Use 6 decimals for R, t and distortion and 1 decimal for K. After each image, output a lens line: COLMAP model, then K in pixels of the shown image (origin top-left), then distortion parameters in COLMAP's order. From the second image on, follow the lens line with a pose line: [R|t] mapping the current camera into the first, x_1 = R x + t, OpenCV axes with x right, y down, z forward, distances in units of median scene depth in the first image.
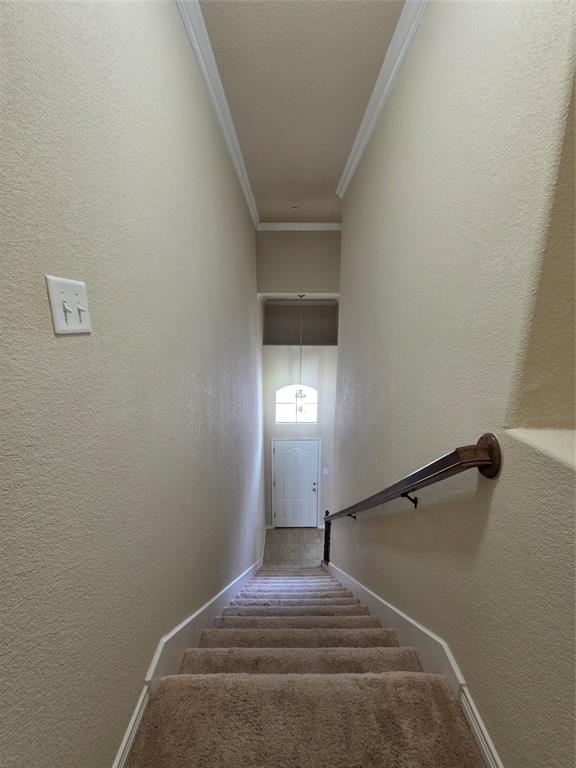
lens RADIAL K [[309.1, 0, 286.5], [0, 309.1, 392.4], [0, 0, 1]] dist [0.002819, 0.001596]
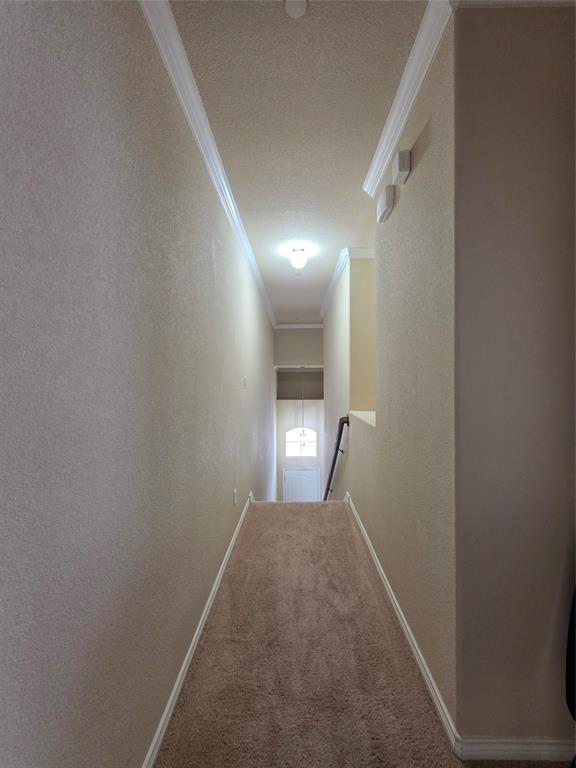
lens RADIAL K [[309.1, 0, 288.9], [0, 309.1, 383.4], [0, 0, 1]] dist [0.002819, 0.001596]
pose [[0.999847, -0.008100, -0.015493, 0.002689], [0.004481, 0.975319, -0.220753, 0.092038], [0.016899, 0.220650, 0.975207, -0.425238]]
